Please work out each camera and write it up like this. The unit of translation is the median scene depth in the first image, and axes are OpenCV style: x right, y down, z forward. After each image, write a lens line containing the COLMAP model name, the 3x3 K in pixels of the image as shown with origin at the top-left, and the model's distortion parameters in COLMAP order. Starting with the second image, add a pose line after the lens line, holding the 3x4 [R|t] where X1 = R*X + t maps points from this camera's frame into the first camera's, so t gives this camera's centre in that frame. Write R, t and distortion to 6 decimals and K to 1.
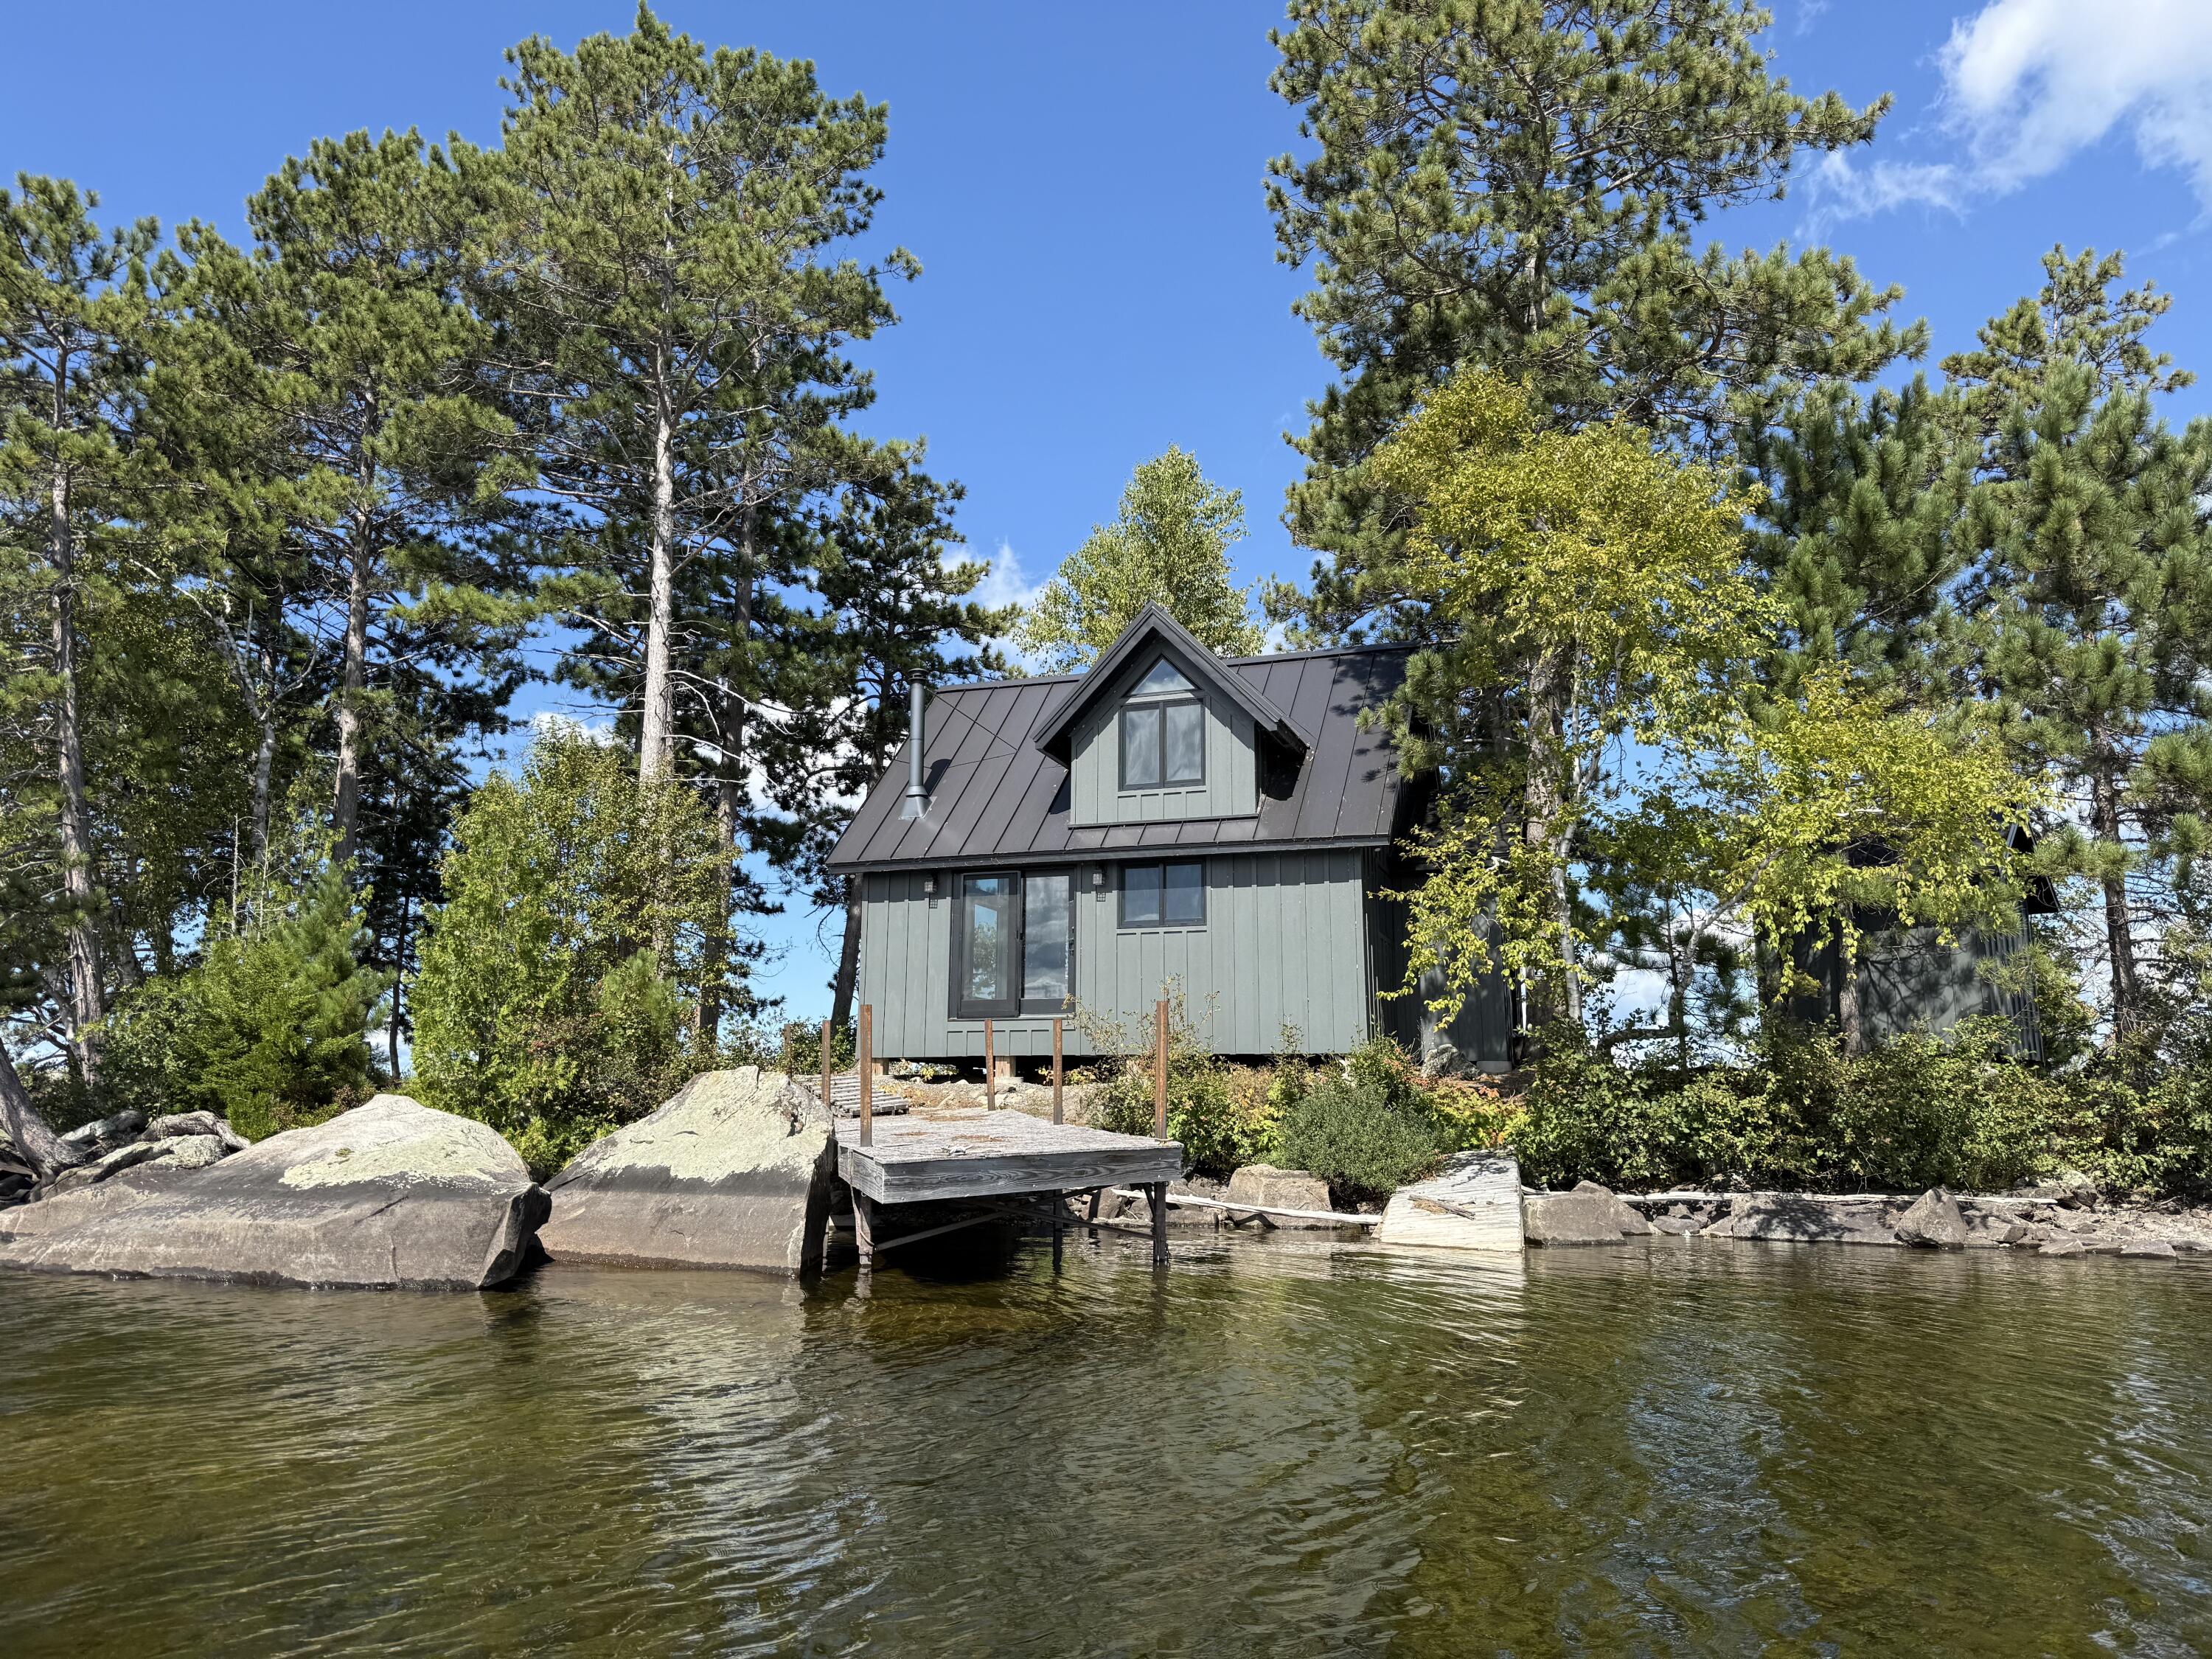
lens RADIAL K [[1552.3, 0, 1094.2], [0, 1552.3, 831.9], [0, 0, 1]] dist [0.094716, -0.136299]
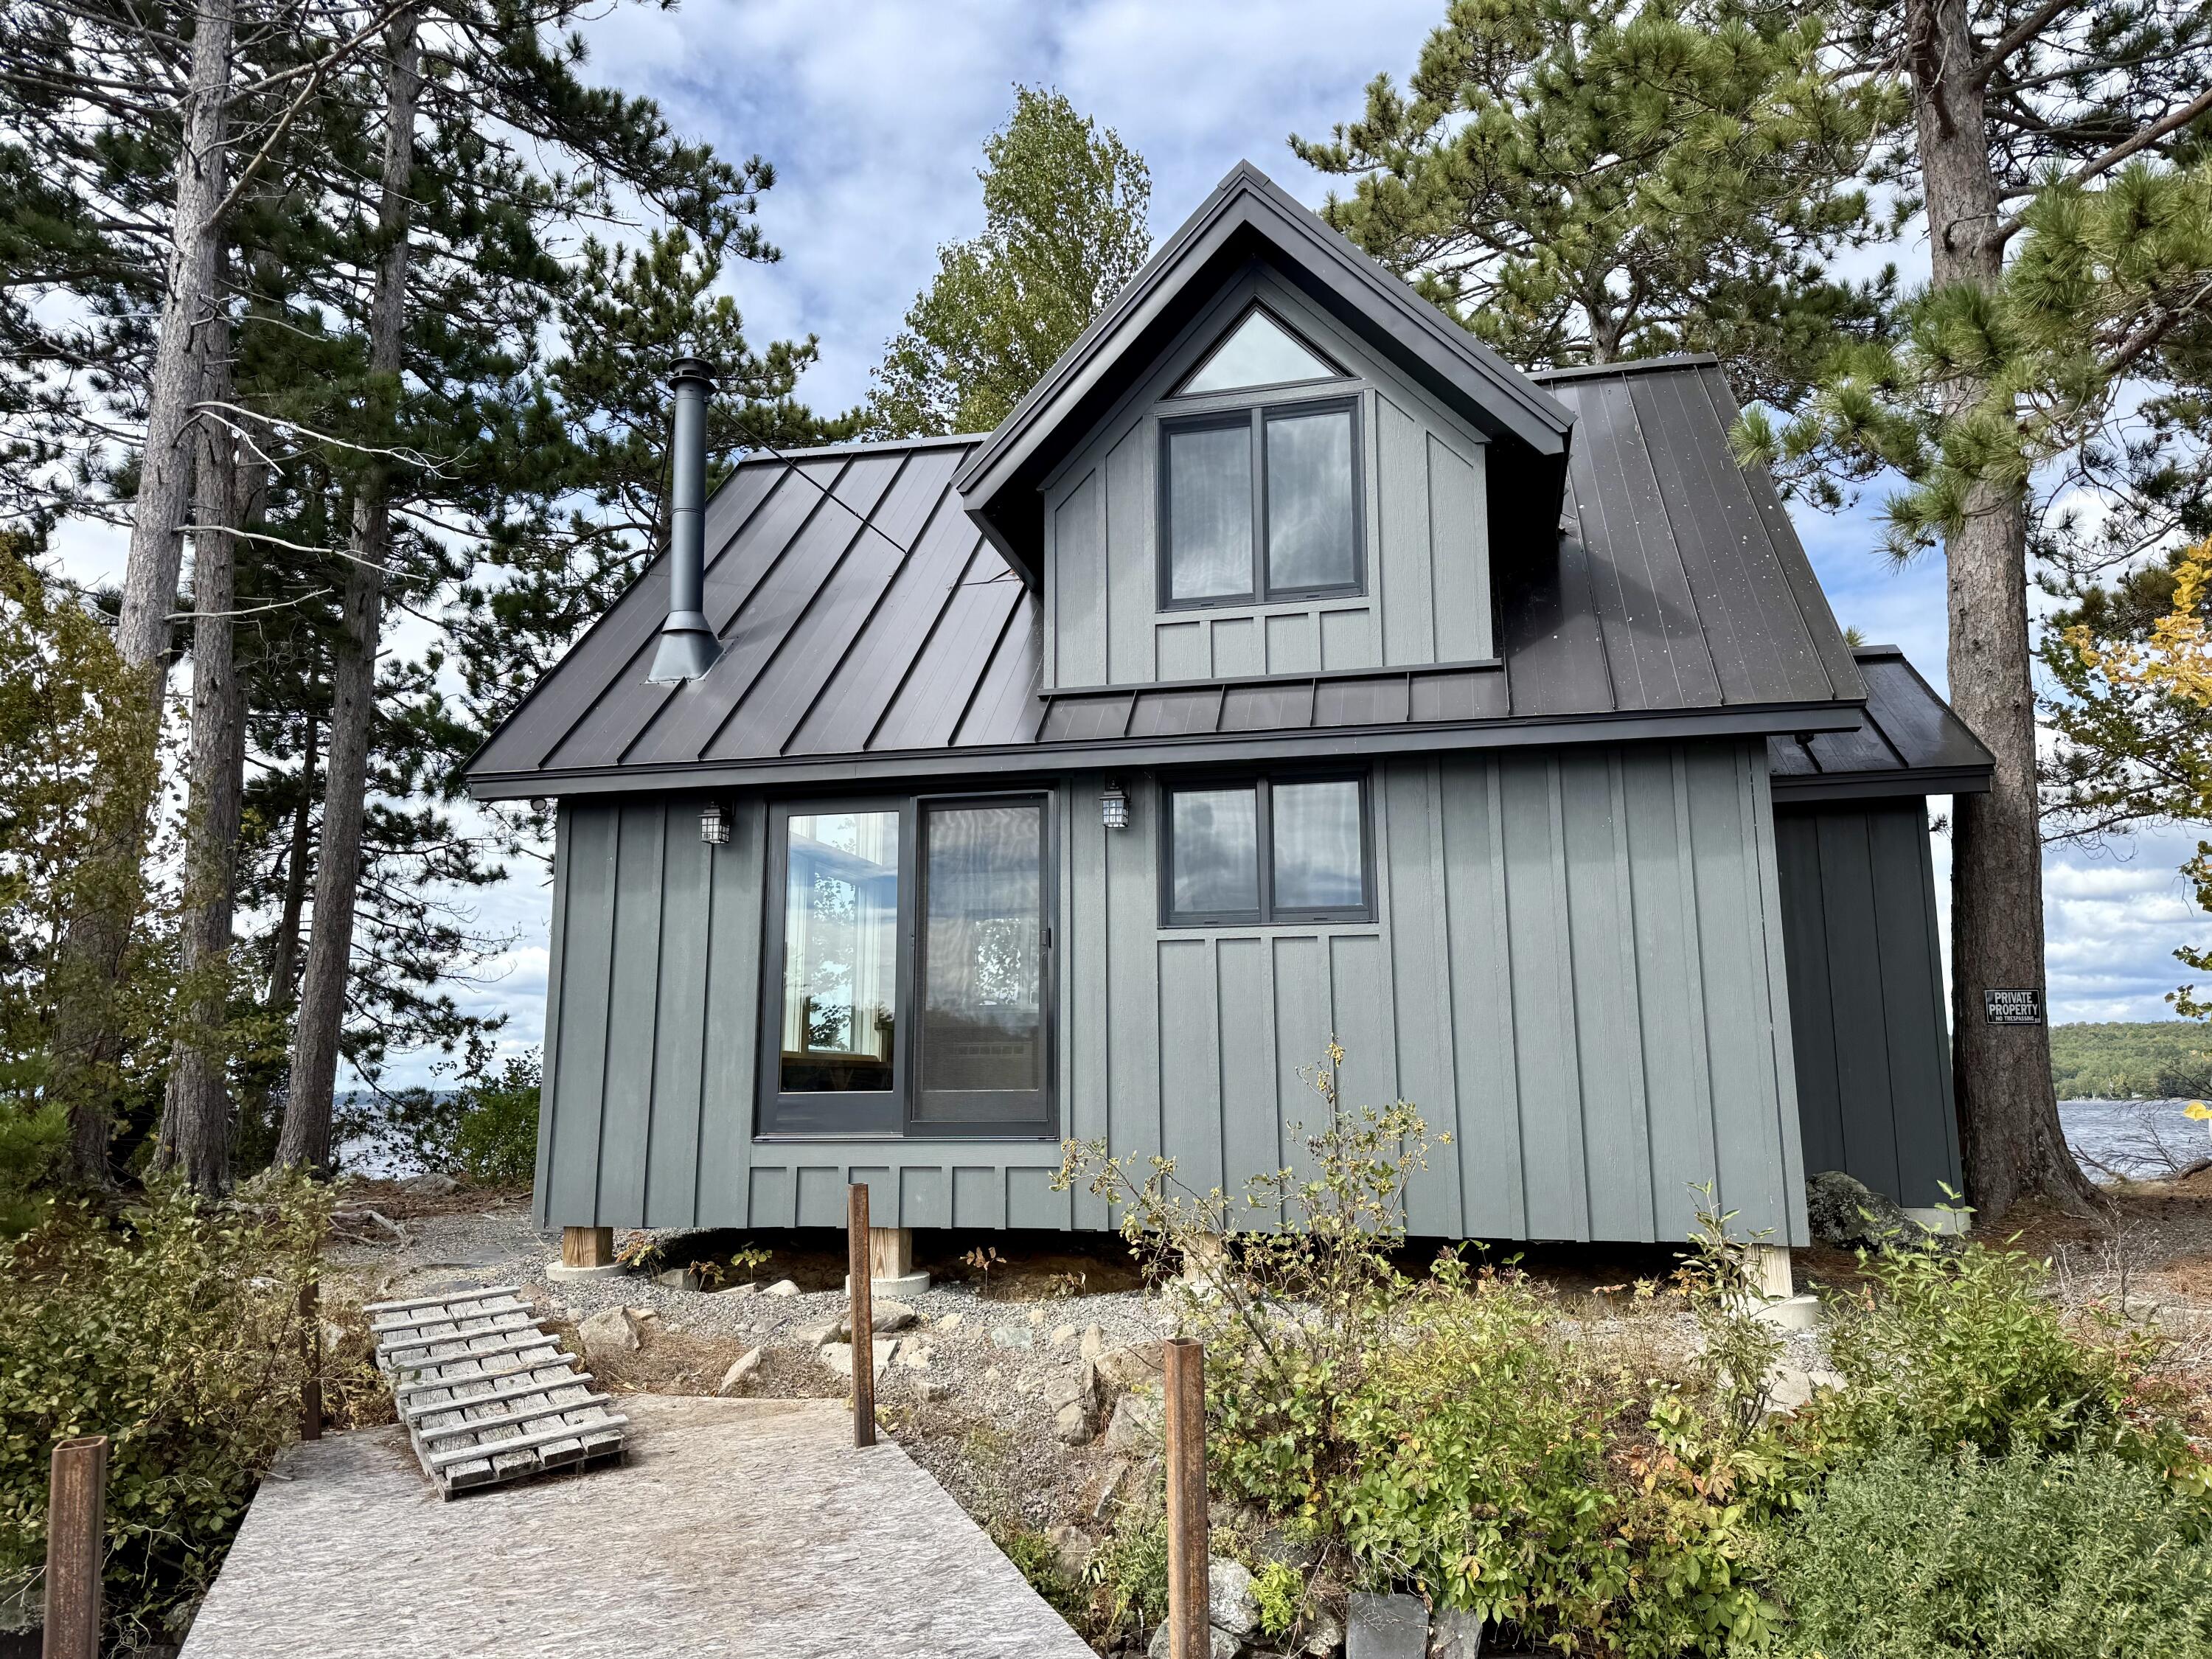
lens RADIAL K [[1552.3, 0, 1094.2], [0, 1552.3, 831.9], [0, 0, 1]] dist [0.094716, -0.136299]
pose [[0.992078, 0.008602, 0.125331, -0.052385], [-0.011213, 0.999734, 0.020142, 0.025654], [-0.125124, -0.021388, 0.991911, 0.540576]]
